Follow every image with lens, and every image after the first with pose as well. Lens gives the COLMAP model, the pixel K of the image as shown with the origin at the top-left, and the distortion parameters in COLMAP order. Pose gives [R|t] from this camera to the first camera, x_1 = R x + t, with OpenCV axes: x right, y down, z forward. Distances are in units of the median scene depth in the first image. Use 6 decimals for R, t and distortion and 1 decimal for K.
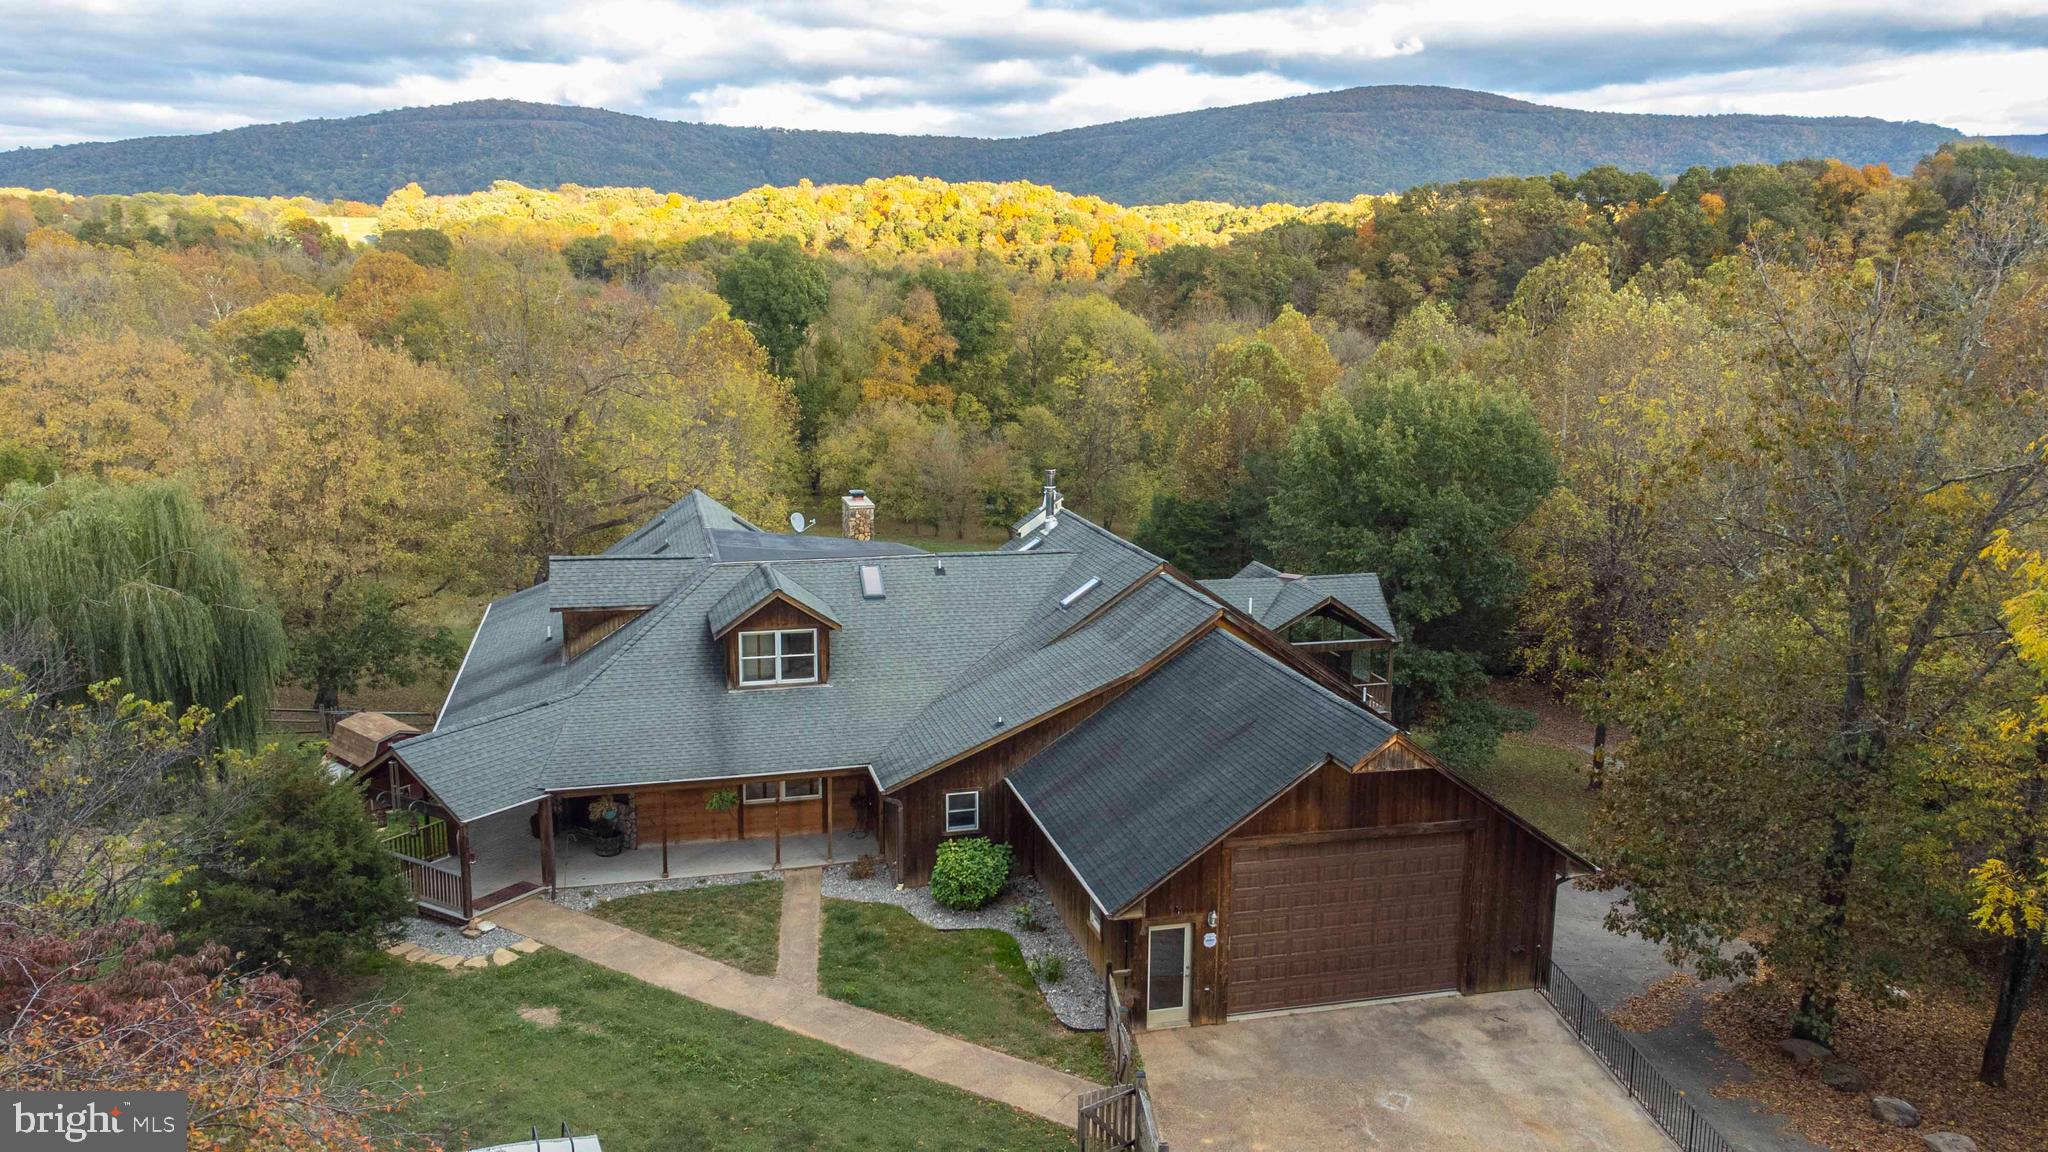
lens RADIAL K [[1513.1, 0, 1018.1], [0, 1513.1, 573.6], [0, 0, 1]] dist [0.033381, 0.034193]
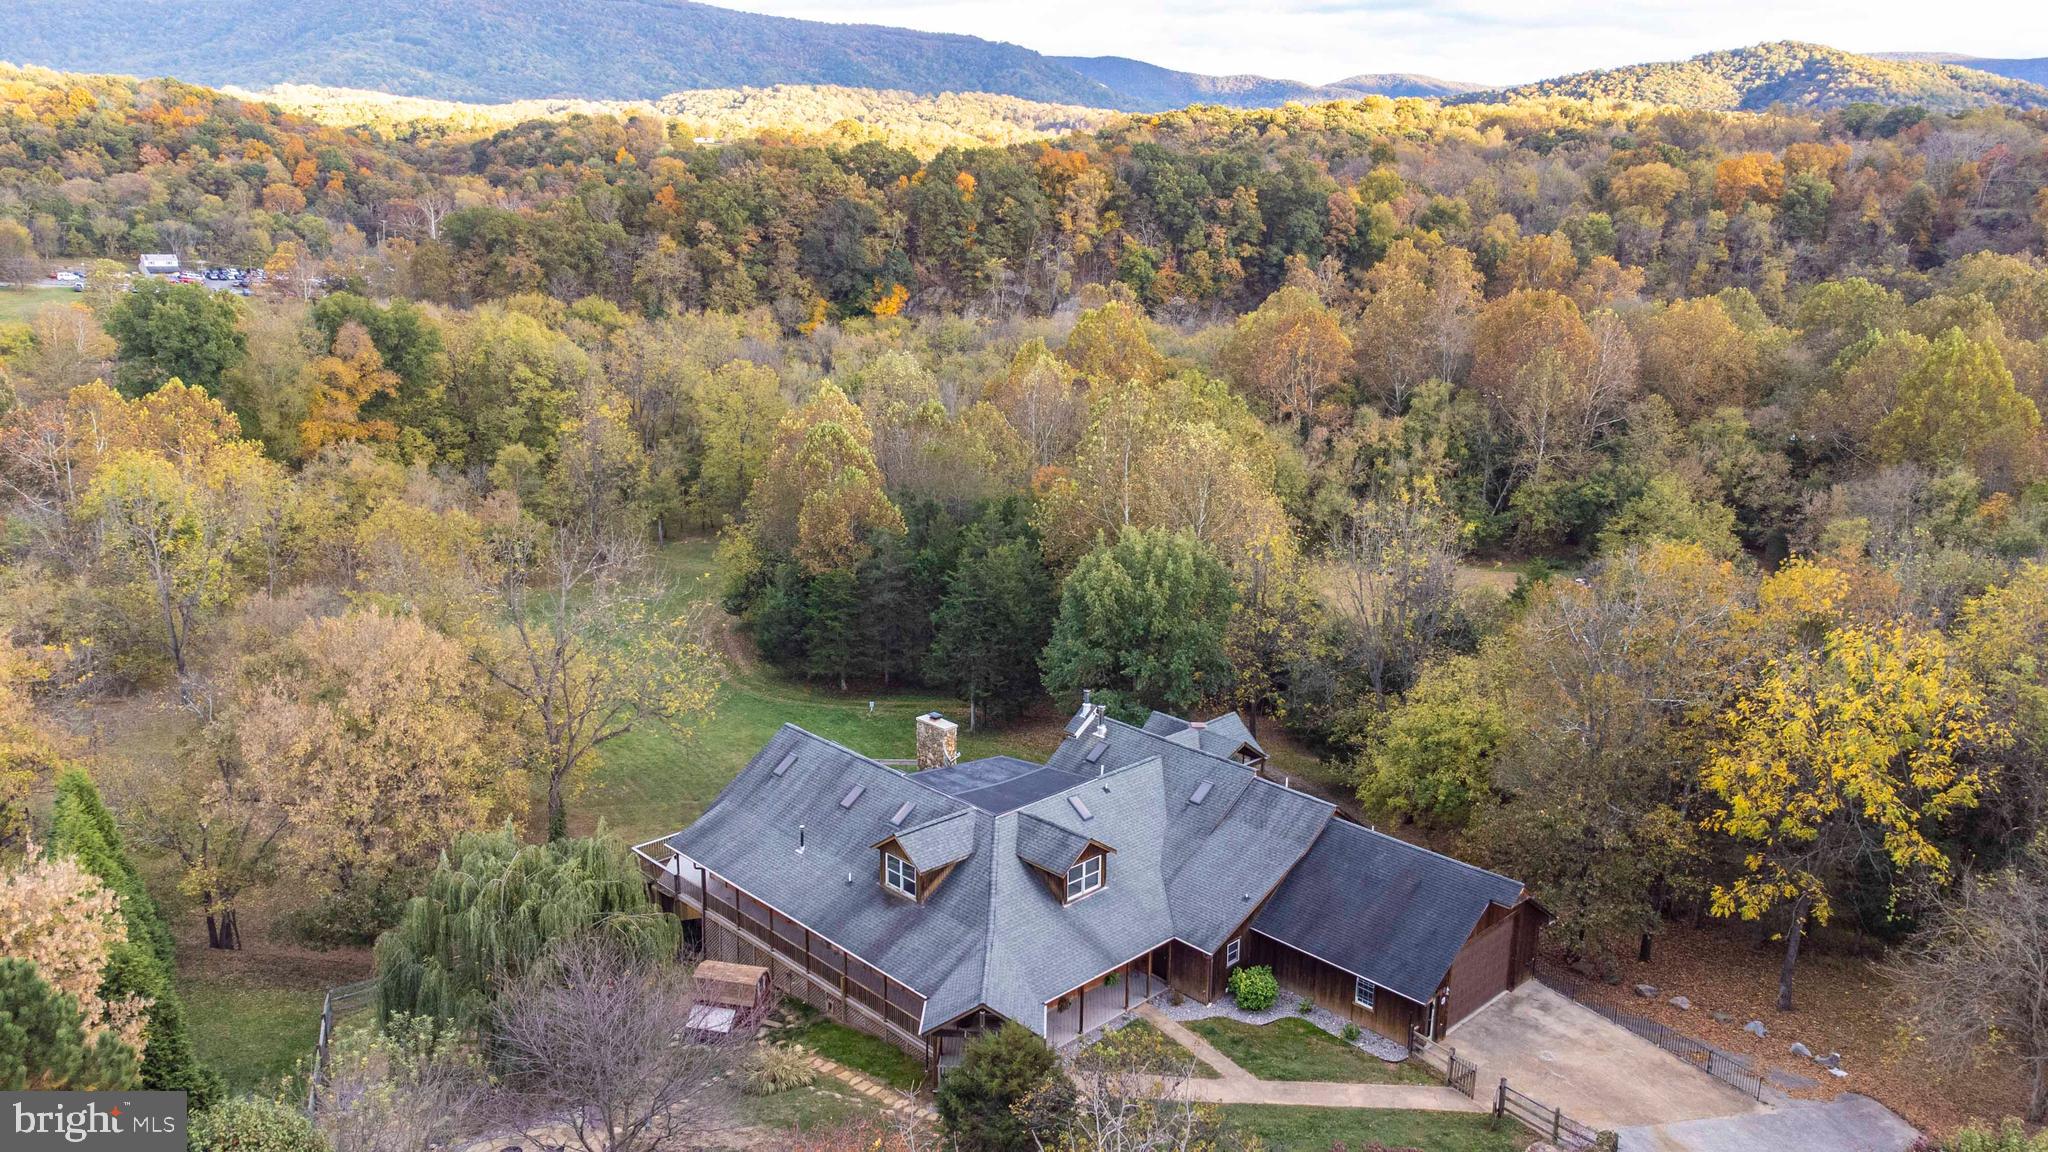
lens RADIAL K [[1513.1, 0, 1018.1], [0, 1513.1, 573.6], [0, 0, 1]] dist [0.033381, 0.034193]
pose [[0.866076, -0.120569, 0.485155, -0.969235], [0.086935, 0.992018, 0.091340, -0.420940], [-0.492295, -0.036930, 0.869645, -0.344950]]
